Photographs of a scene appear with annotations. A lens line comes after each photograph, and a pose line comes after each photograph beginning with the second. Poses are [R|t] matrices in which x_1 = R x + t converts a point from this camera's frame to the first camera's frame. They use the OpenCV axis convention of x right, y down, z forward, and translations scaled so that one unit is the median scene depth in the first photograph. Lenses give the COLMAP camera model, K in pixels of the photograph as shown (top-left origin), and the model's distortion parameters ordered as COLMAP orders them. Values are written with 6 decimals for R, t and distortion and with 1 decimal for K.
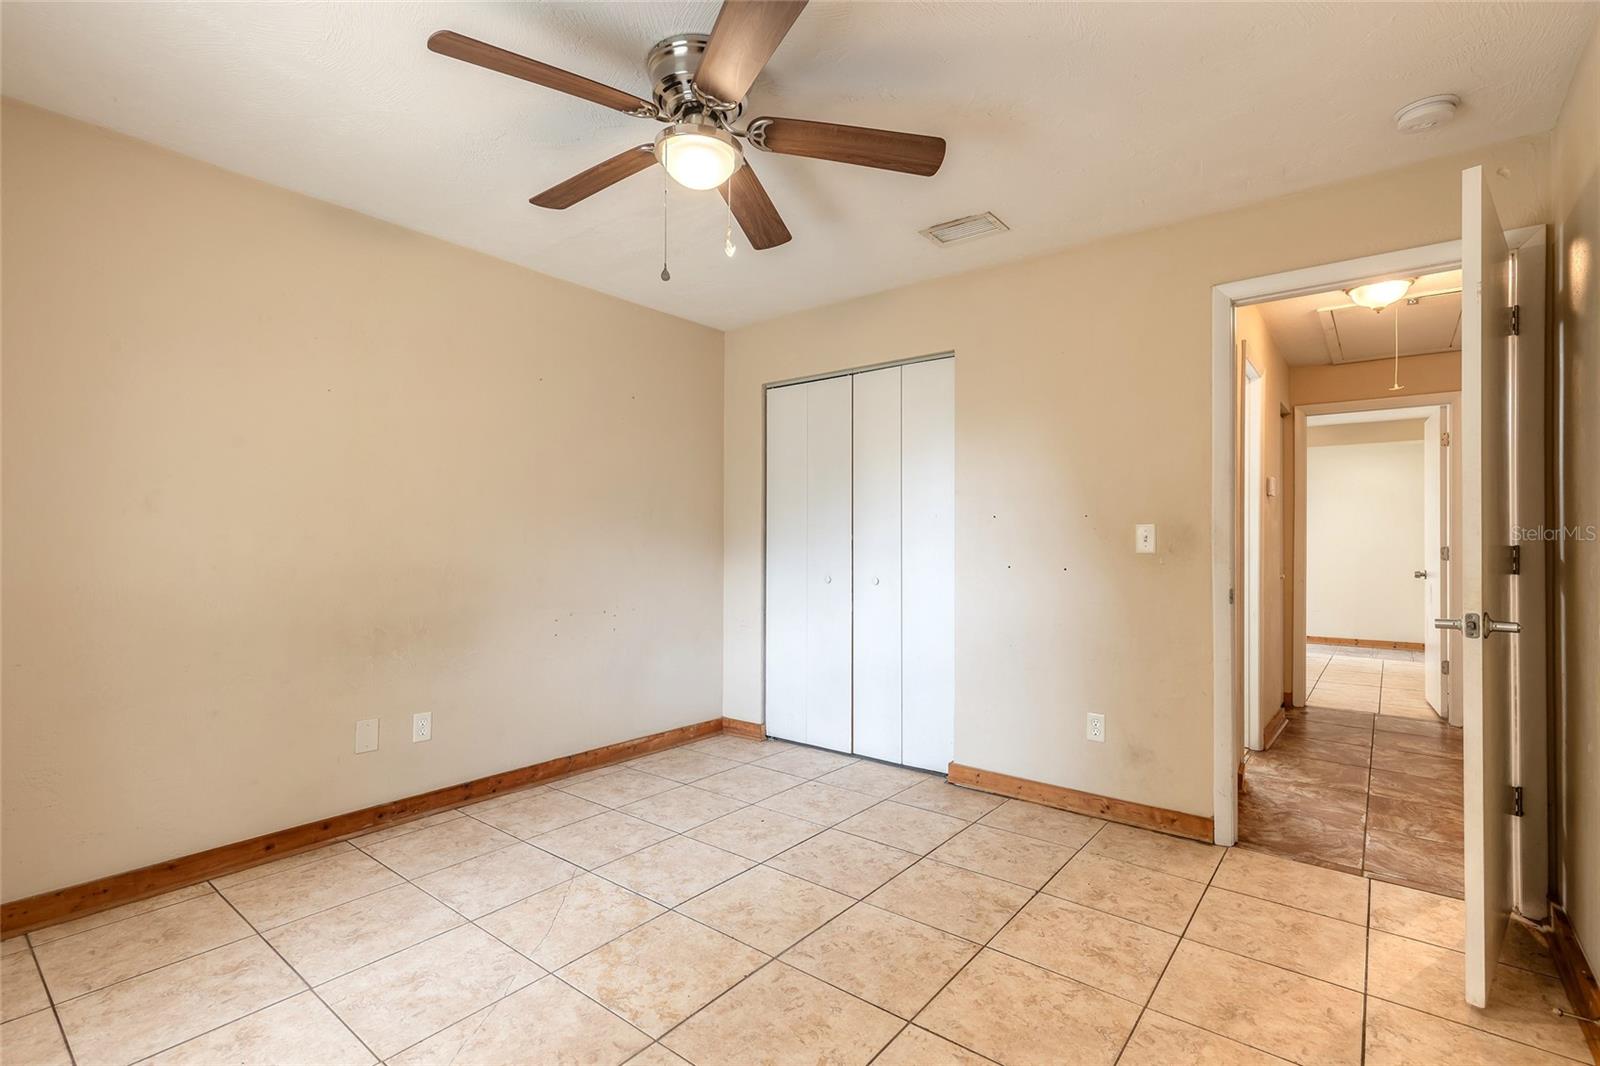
lens RADIAL K [[728.2, 0, 796.3], [0, 728.2, 519.8], [0, 0, 1]] dist [0.009500, 0.000122]
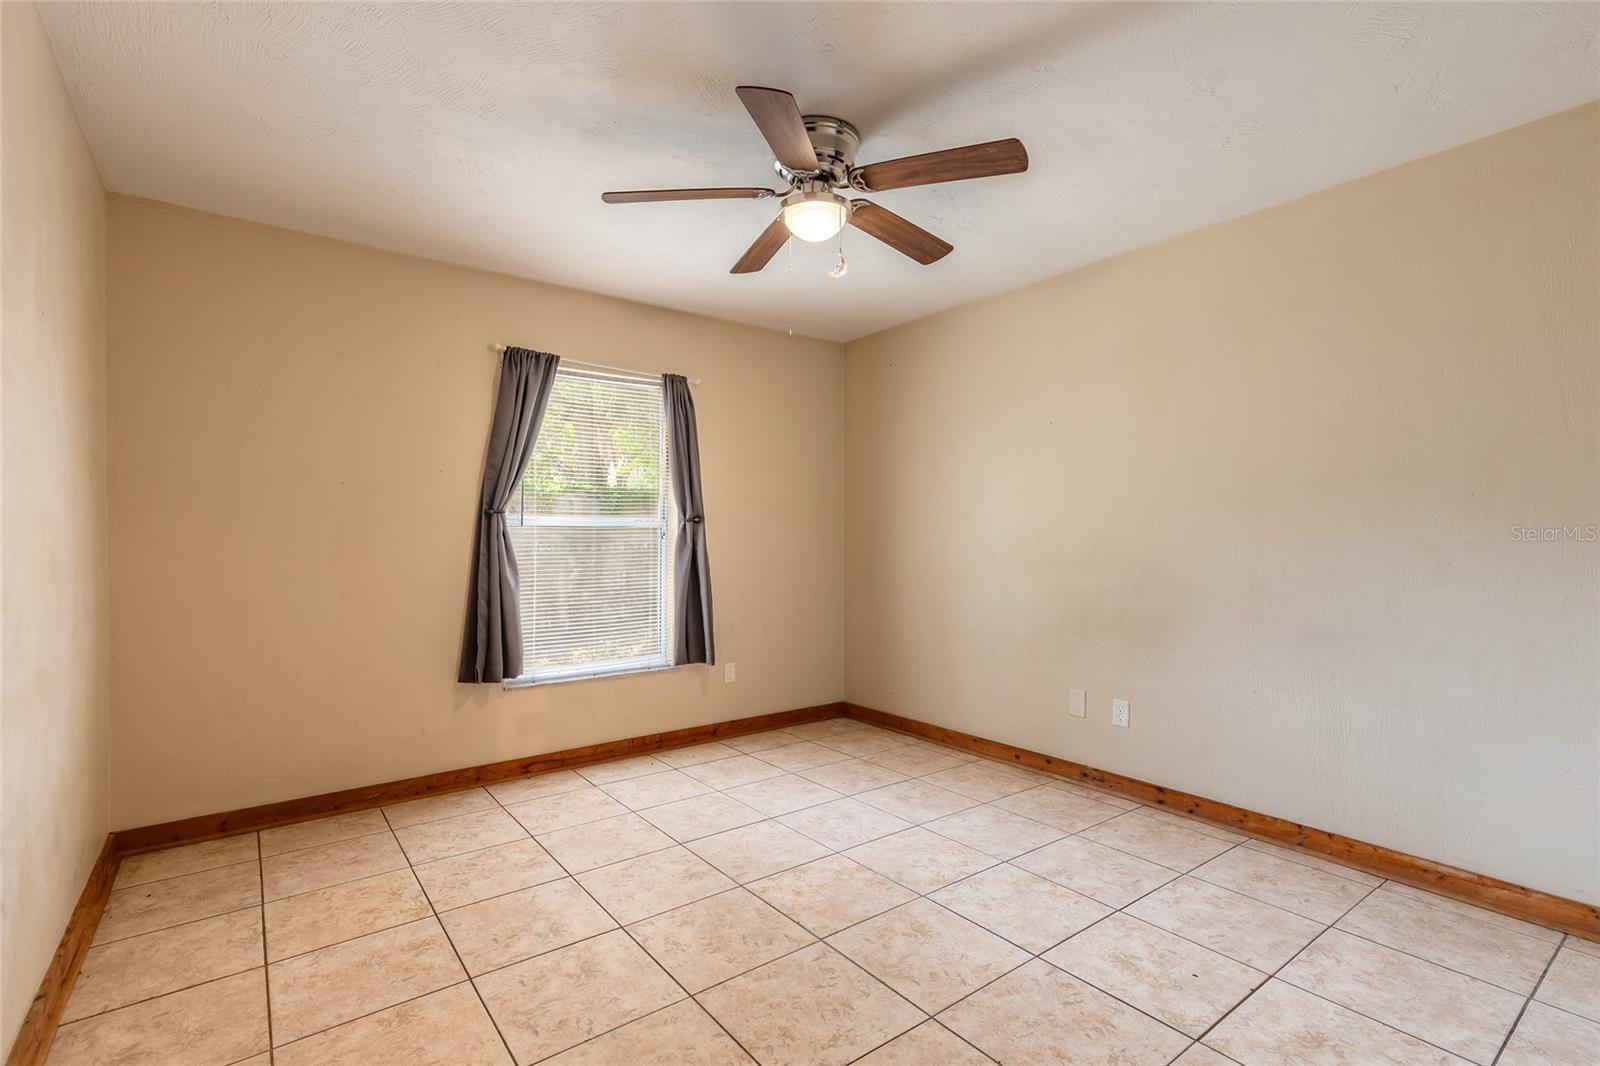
lens RADIAL K [[728.1, 0, 794.5], [0, 728.1, 537.4], [0, 0, 1]] dist [0.008960, -0.000175]
pose [[-0.238390, -0.006301, -0.971149, 0.753332], [0.027285, 0.999541, -0.013184, 0.030636], [0.970786, -0.029641, -0.238108, 0.932412]]
